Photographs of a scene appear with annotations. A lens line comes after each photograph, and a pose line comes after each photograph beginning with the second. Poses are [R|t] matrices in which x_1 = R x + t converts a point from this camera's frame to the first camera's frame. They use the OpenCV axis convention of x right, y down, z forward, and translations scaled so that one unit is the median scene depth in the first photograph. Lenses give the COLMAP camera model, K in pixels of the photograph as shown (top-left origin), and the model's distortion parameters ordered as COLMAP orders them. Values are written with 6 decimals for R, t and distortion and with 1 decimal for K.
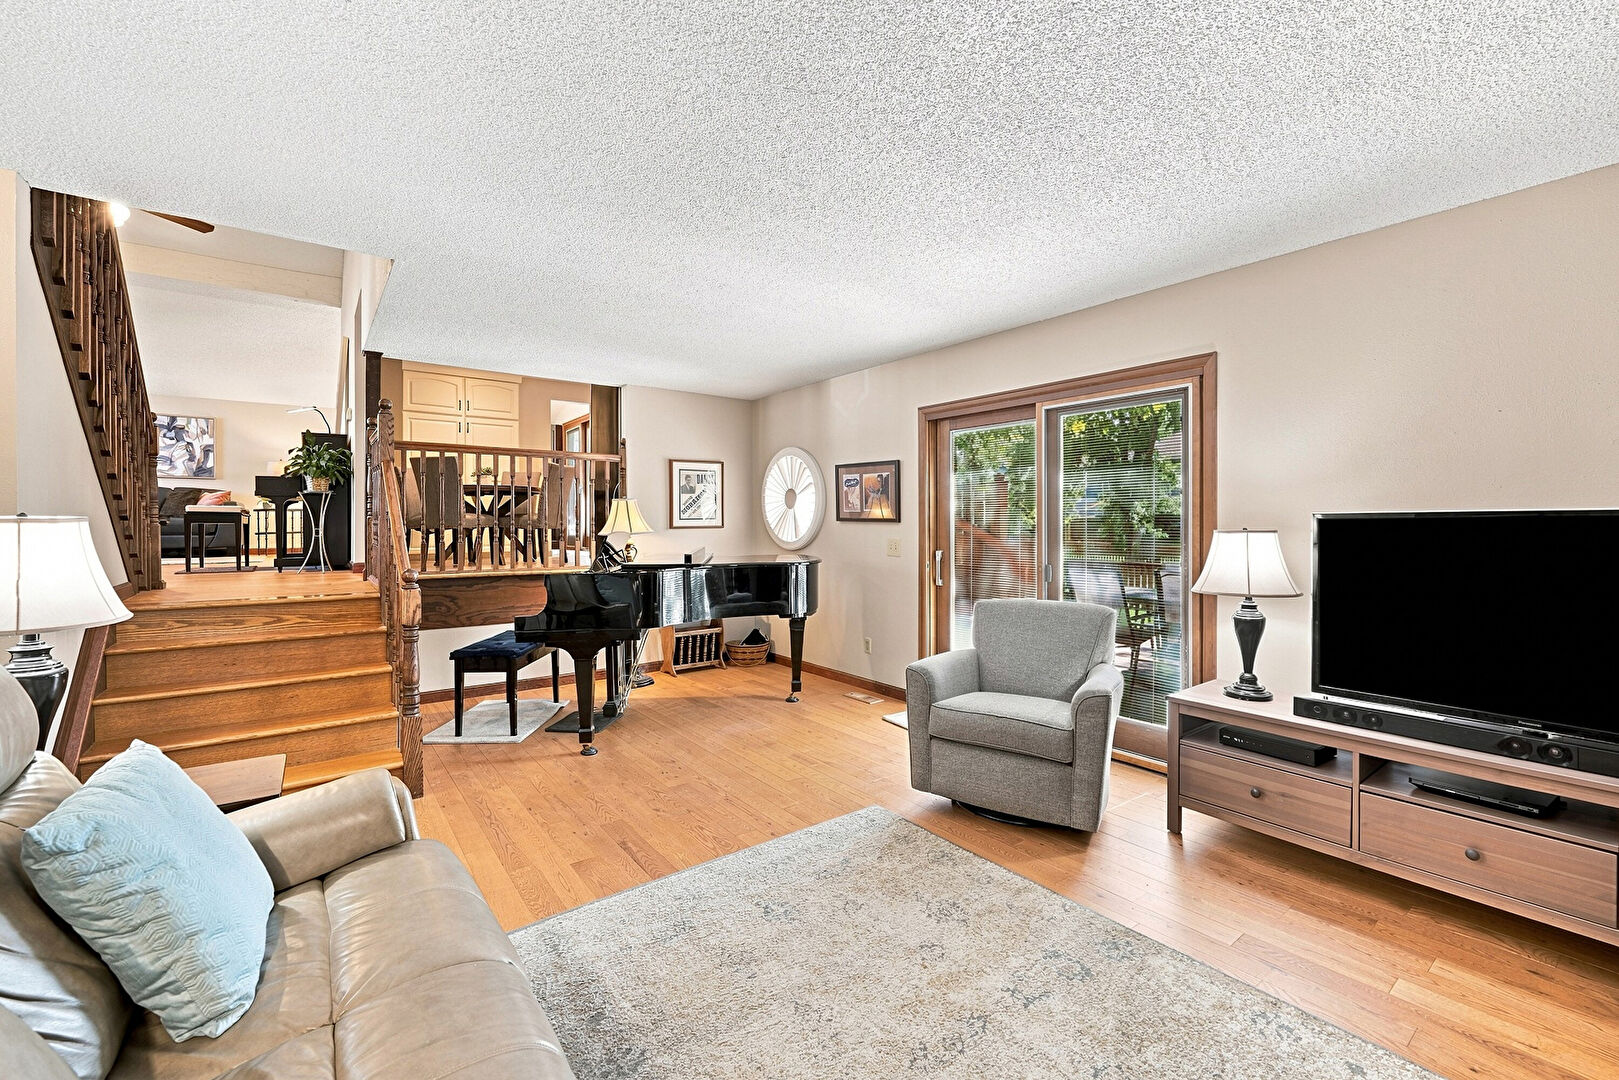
lens RADIAL K [[672.6, 0, 799.3], [0, 672.6, 536.8], [0, 0, 1]] dist [-0.006203, -0.002402]
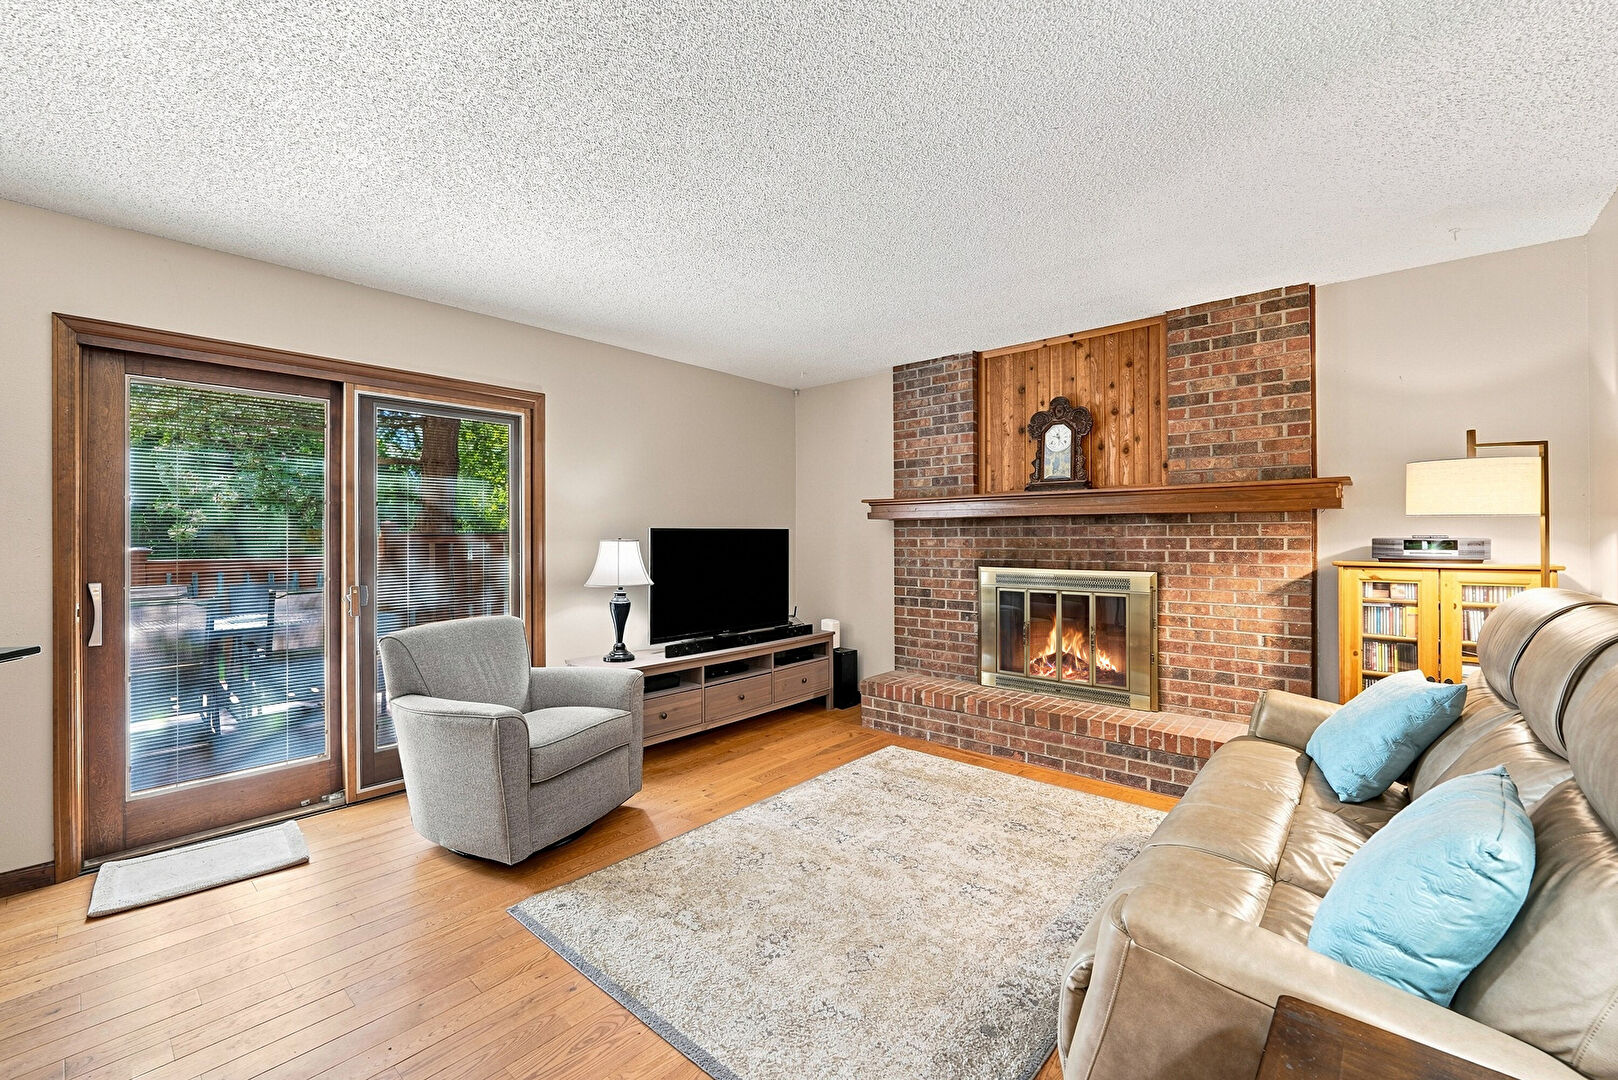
lens RADIAL K [[672.2, 0, 810.4], [0, 672.2, 531.0], [0, 0, 1]] dist [-0.006203, -0.002402]
pose [[-0.216941, -0.002878, 0.976180, -0.779714], [0.011072, 0.999924, 0.005409, -0.032335], [-0.976122, 0.011982, -0.216893, 0.915725]]
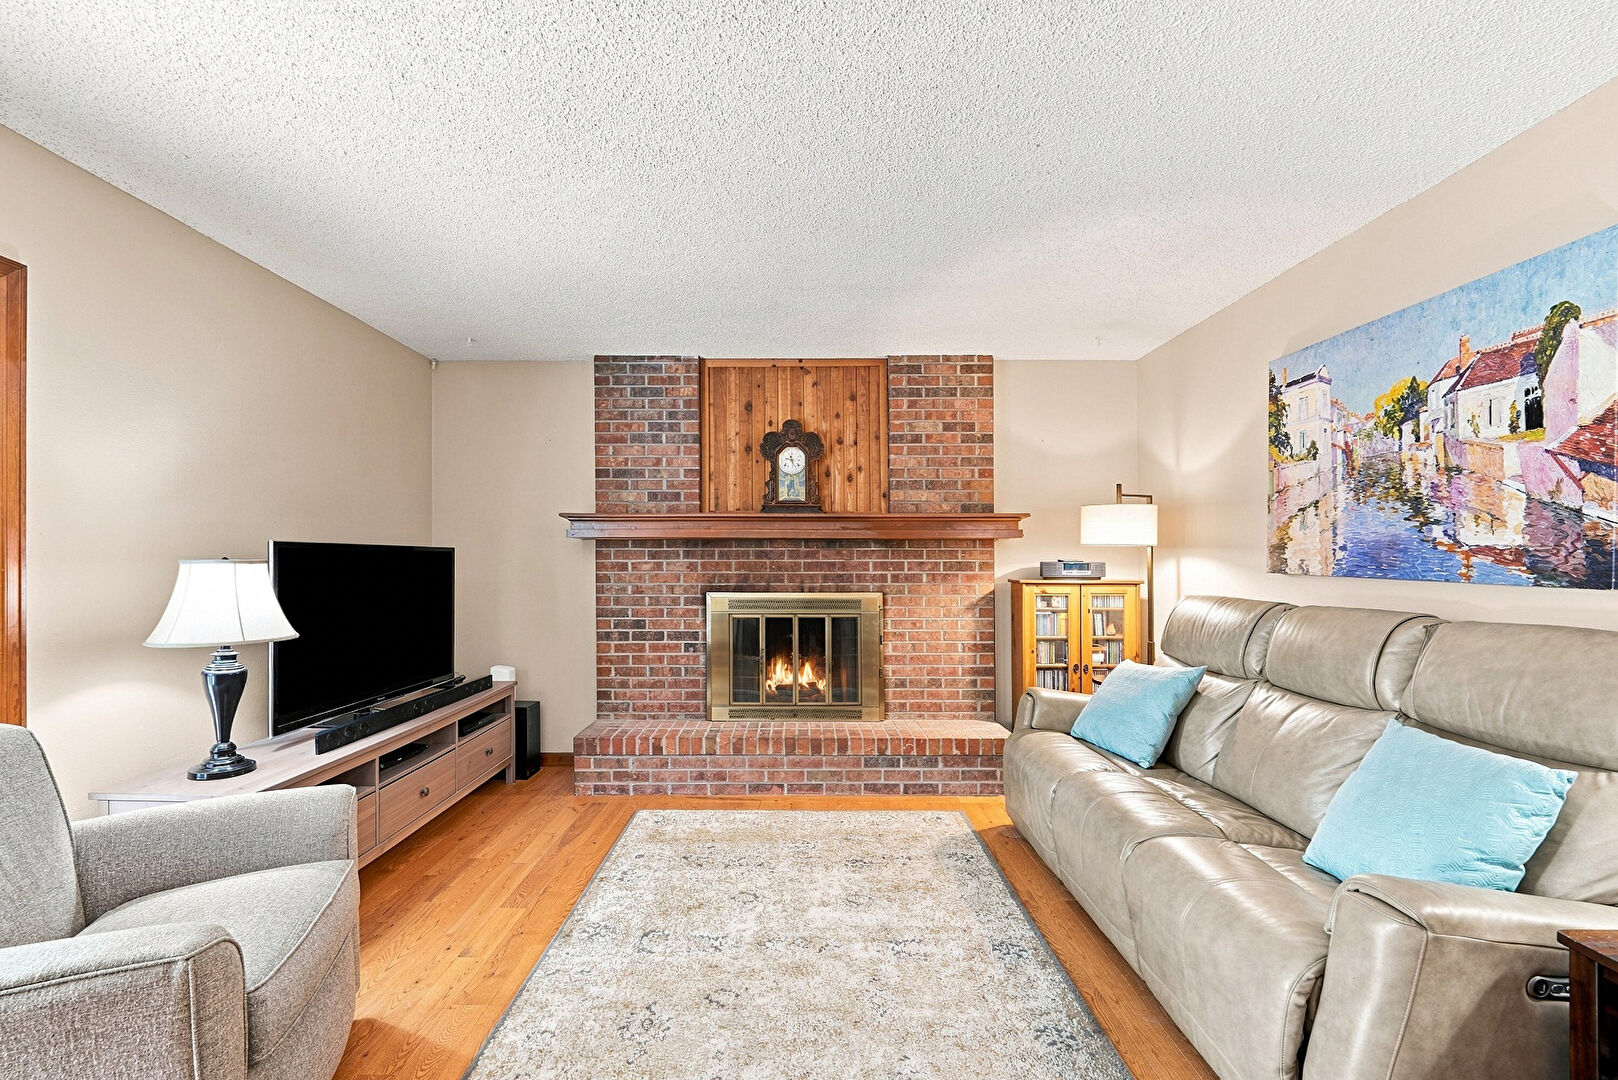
lens RADIAL K [[672.2, 0, 812.8], [0, 672.2, 553.8], [0, 0, 1]] dist [-0.006203, -0.002402]
pose [[-0.806938, -0.006160, 0.590604, -0.353312], [-0.003830, 0.999979, 0.005198, -0.026246], [-0.590624, 0.001933, -0.806945, 1.227882]]
